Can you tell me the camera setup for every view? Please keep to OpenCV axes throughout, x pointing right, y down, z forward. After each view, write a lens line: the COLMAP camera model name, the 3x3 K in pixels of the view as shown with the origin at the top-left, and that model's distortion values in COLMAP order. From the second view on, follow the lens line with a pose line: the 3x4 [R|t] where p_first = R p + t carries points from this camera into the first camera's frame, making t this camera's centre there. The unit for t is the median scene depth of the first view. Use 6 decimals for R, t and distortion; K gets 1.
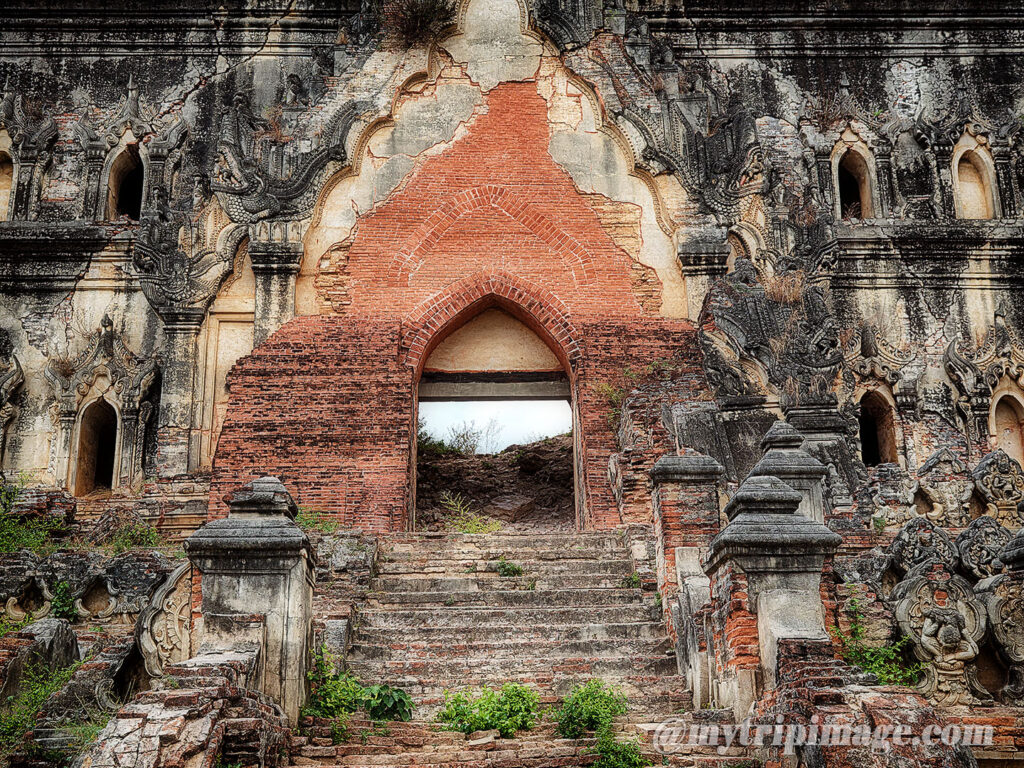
lens RADIAL K [[1094.3, 0, 510.7], [0, 1094.3, 382.9], [0, 0, 1]] dist [0.019263, 0.000000]
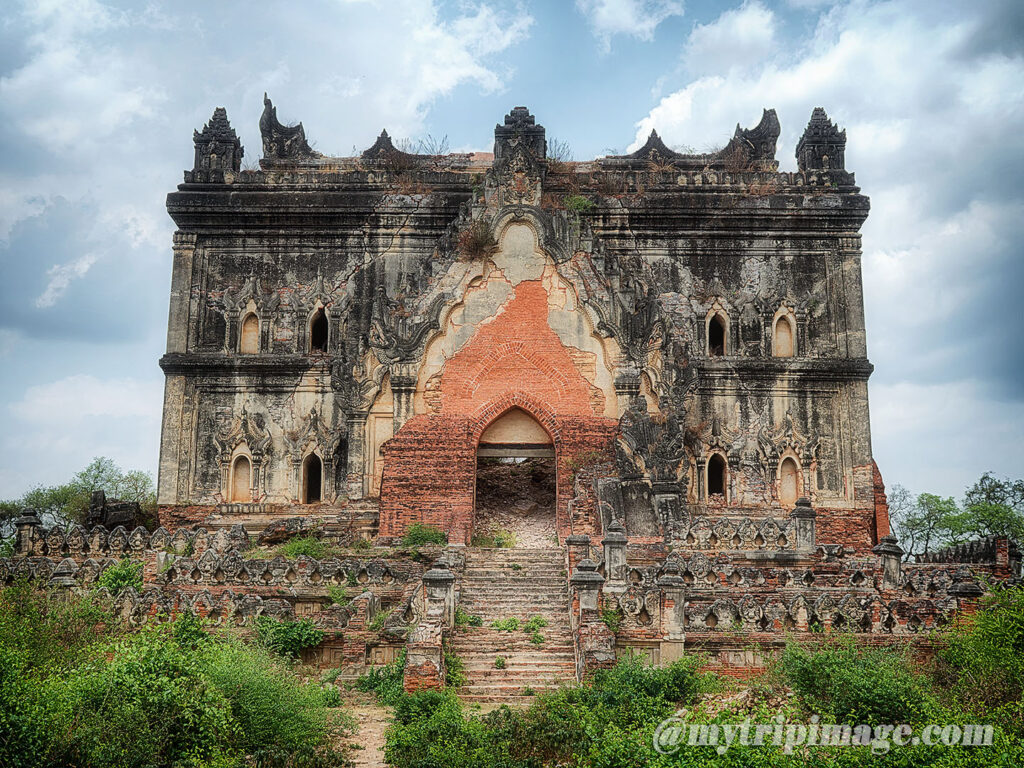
lens RADIAL K [[1100.3, 0, 512.8], [0, 1100.3, 385.2], [0, 0, 1]] dist [0.032085, 0.000000]
pose [[0.999364, 0.016271, -0.031728, 0.037949], [-0.012929, 0.994617, 0.102808, -0.303130], [0.033230, -0.102333, 0.994195, -0.890829]]
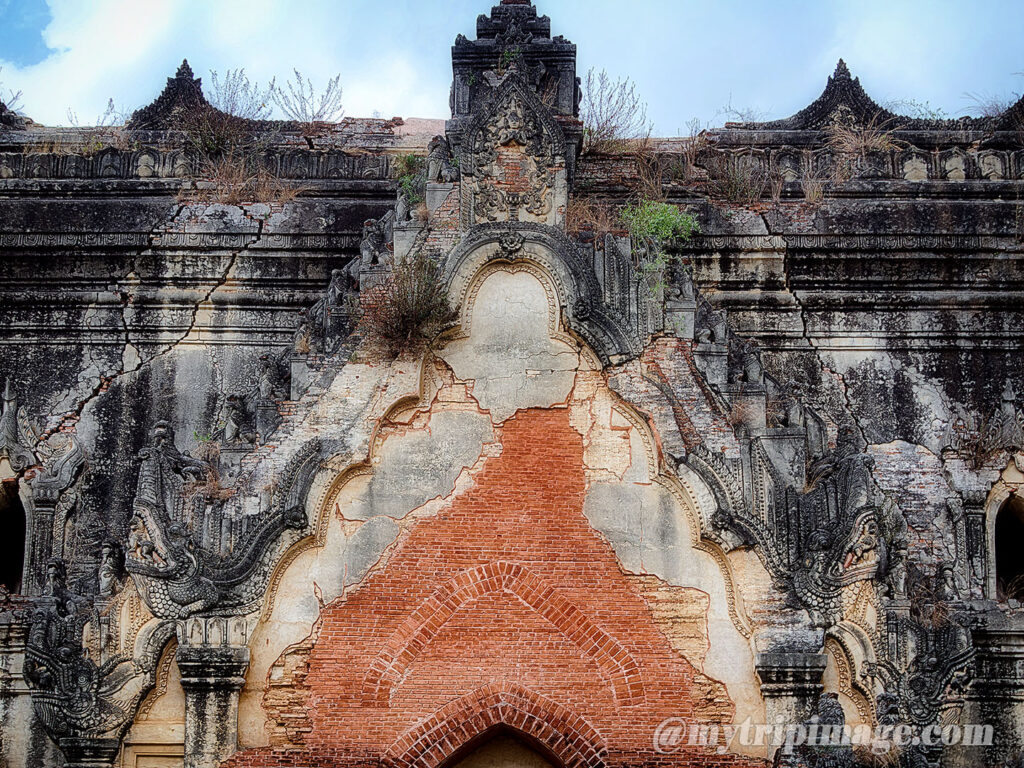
lens RADIAL K [[2477.0, 0, 514.7], [0, 2477.0, 388.0], [0, 0, 1]] dist [0.015266, 0.000000]
pose [[0.999407, 0.010154, -0.032898, 0.043235], [-0.011834, 0.998614, -0.051279, -0.213822], [0.032332, 0.051638, 0.998142, -0.665512]]
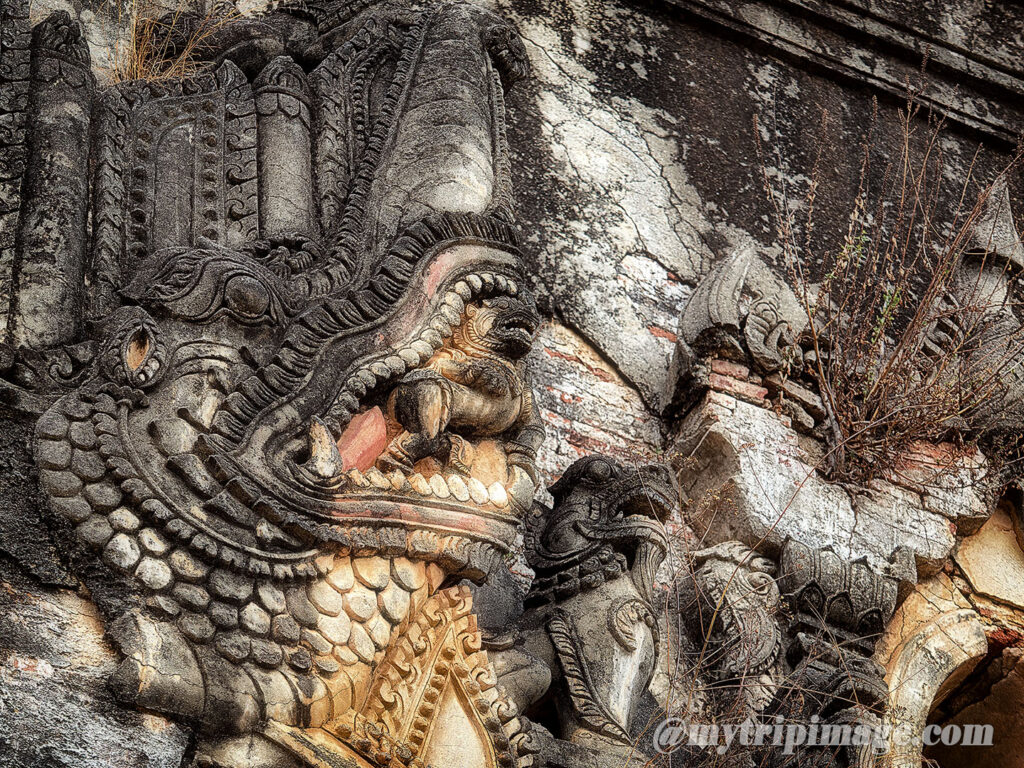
lens RADIAL K [[5010.1, 0, 512.0], [0, 5010.1, 383.9], [0, 0, 1]] dist [-0.144043, 0.000000]
pose [[0.891861, 0.323232, 0.316394, 0.056036], [-0.155636, 0.876099, -0.456321, 0.050784], [-0.424690, 0.357732, 0.831665, 0.551902]]
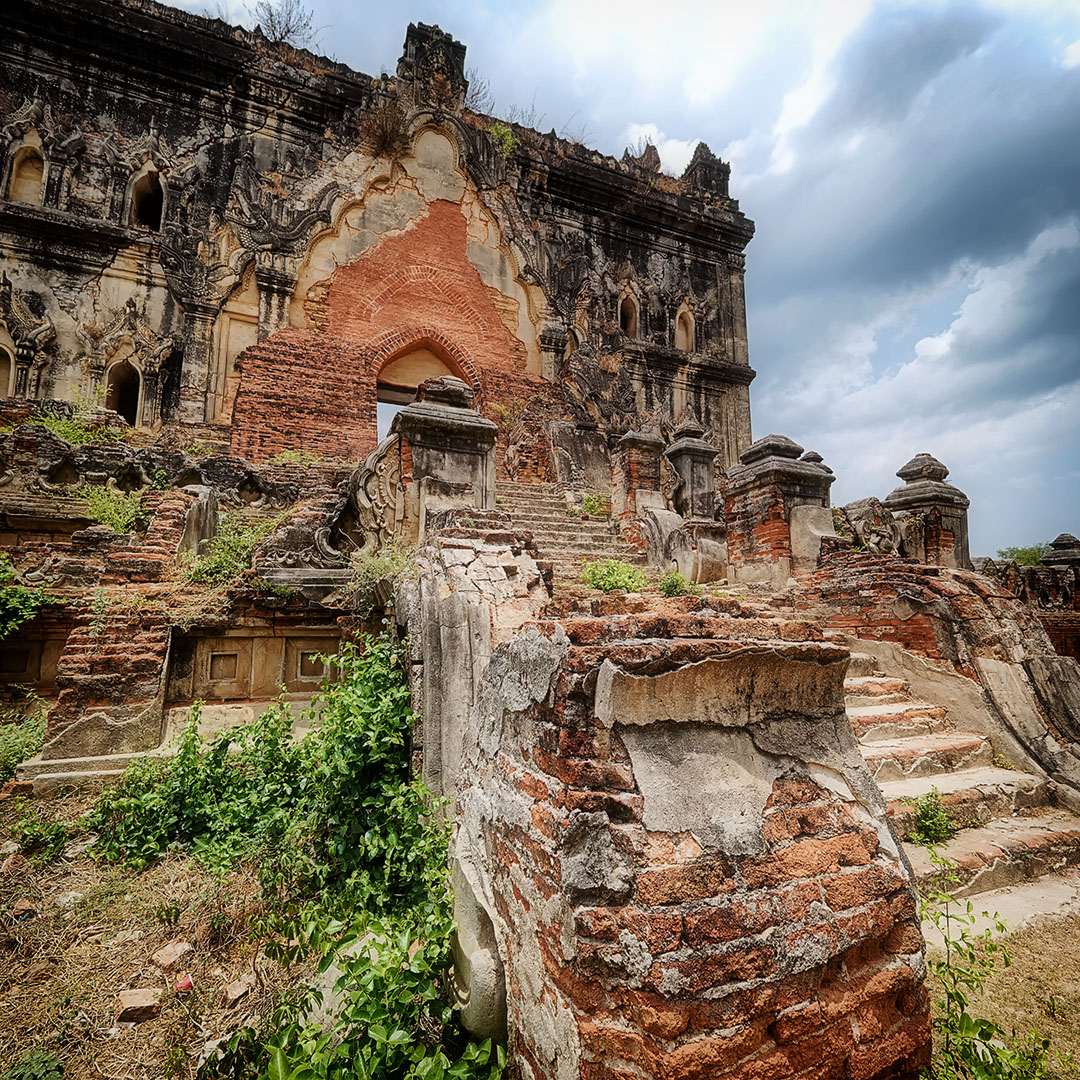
lens RADIAL K [[570.8, 0, 536.2], [0, 570.8, 533.7], [0, 0, 1]] dist [0.016405, -0.008409]
pose [[0.936101, 0.078041, 0.342965, -0.124627], [-0.132374, 0.981552, 0.137958, 0.057921], [-0.325871, -0.174542, 0.929162, 0.138764]]
